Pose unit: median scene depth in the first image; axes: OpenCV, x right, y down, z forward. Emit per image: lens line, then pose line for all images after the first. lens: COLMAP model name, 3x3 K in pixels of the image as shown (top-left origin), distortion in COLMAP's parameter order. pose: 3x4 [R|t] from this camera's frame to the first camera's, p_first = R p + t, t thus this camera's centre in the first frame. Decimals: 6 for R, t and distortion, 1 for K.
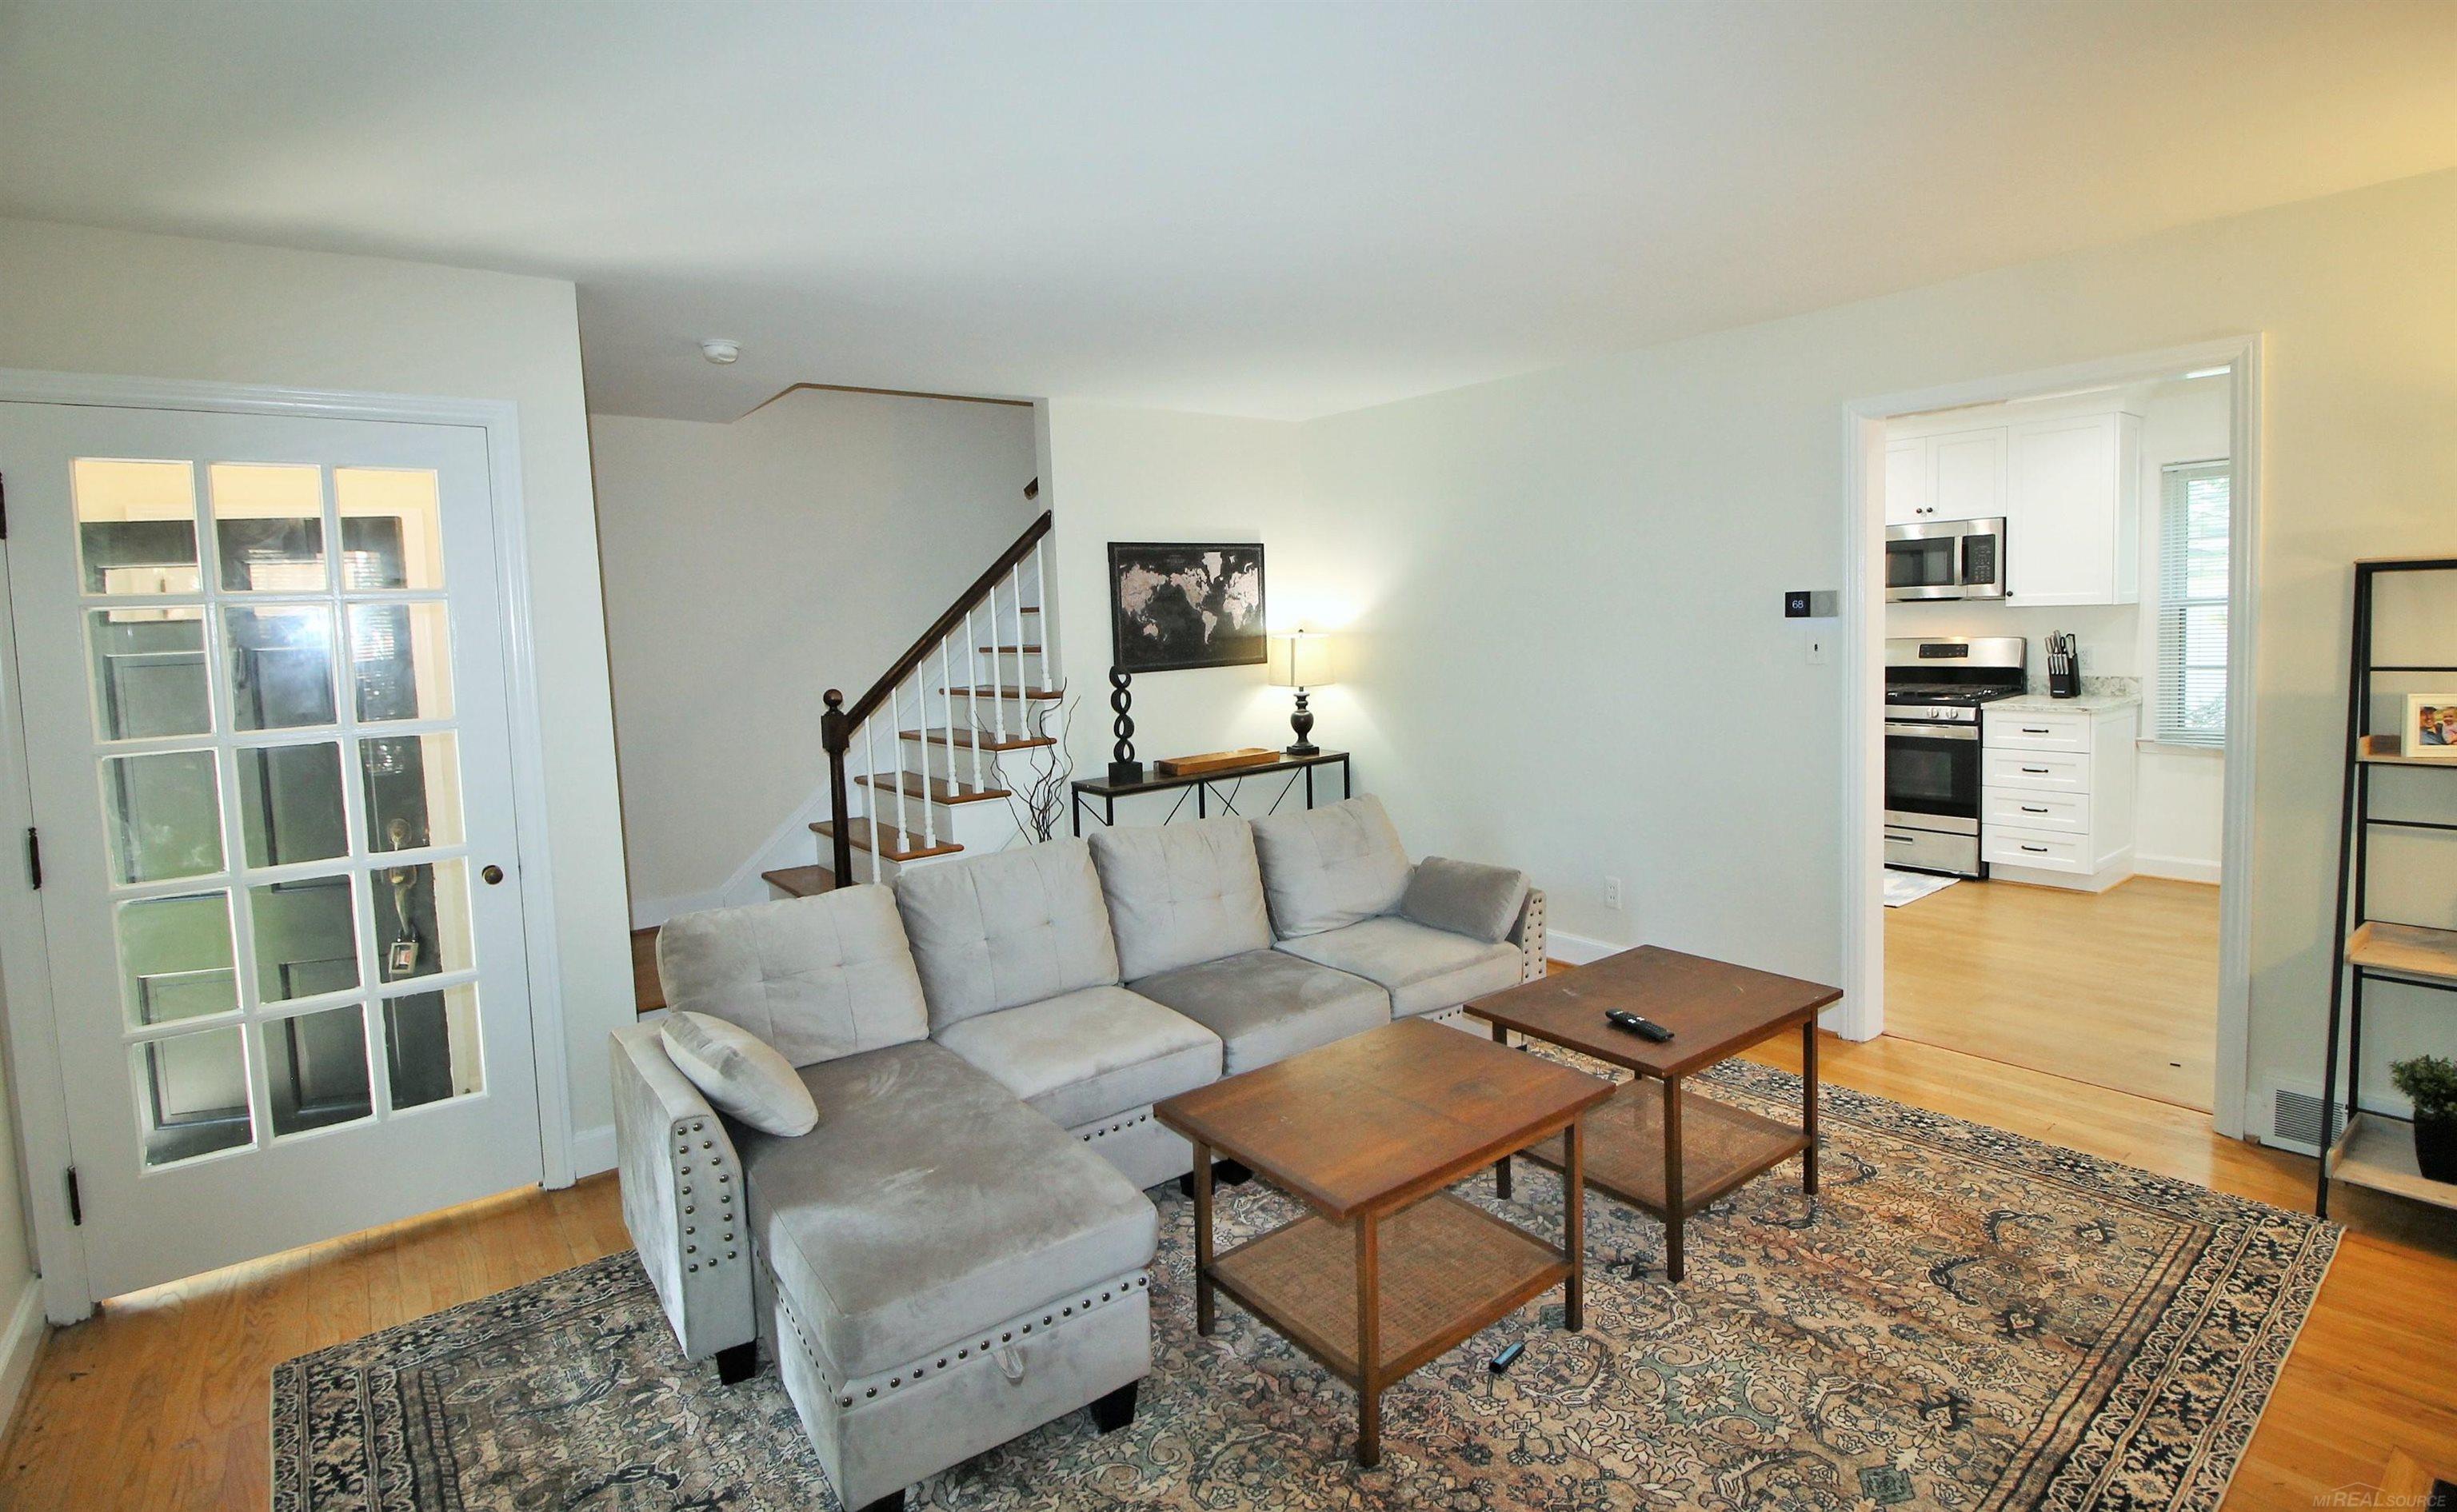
lens RADIAL K [[1143.6, 0, 1220.5], [0, 1143.6, 688.7], [0, 0, 1]] dist [-0.021637, -0.000259]
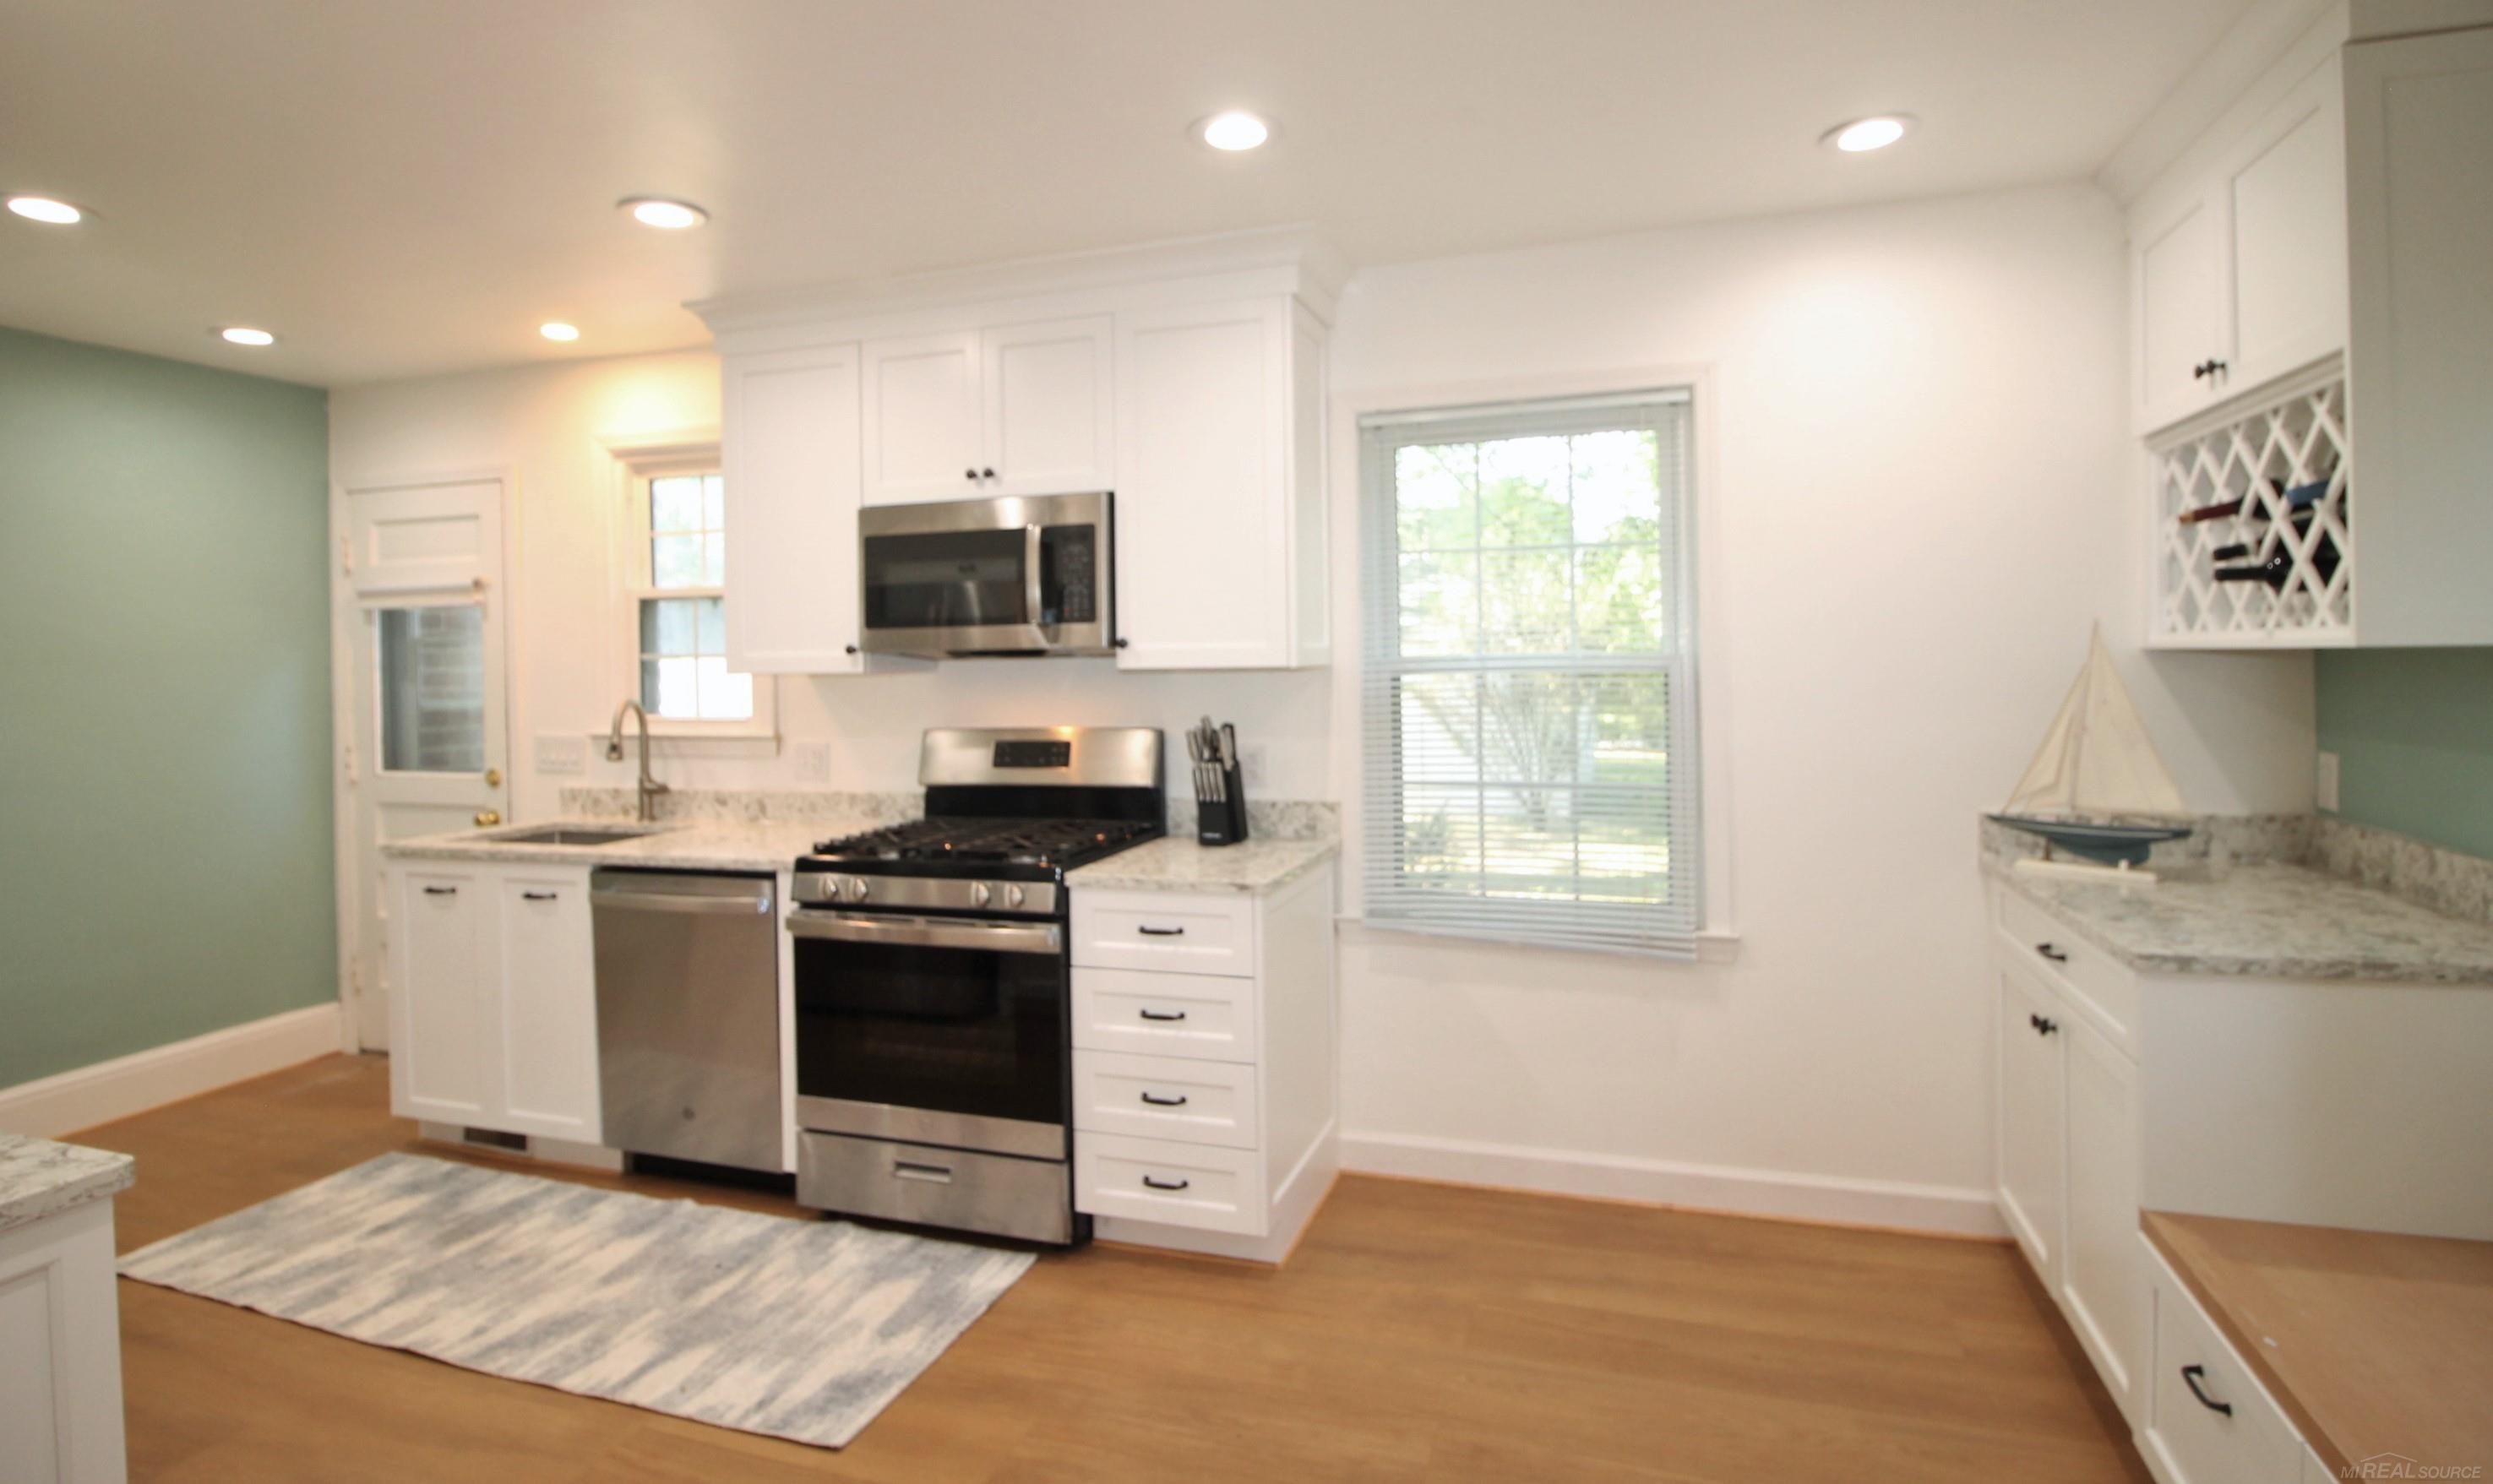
lens RADIAL K [[1261.8, 0, 1258.0], [0, 1261.8, 663.1], [0, 0, 1]] dist [0.016855, 0.000242]
pose [[0.827642, 0.015298, 0.561047, 0.436645], [0.024571, 0.997683, -0.063449, -0.038848], [-0.560718, 0.066299, 0.825348, 0.509398]]
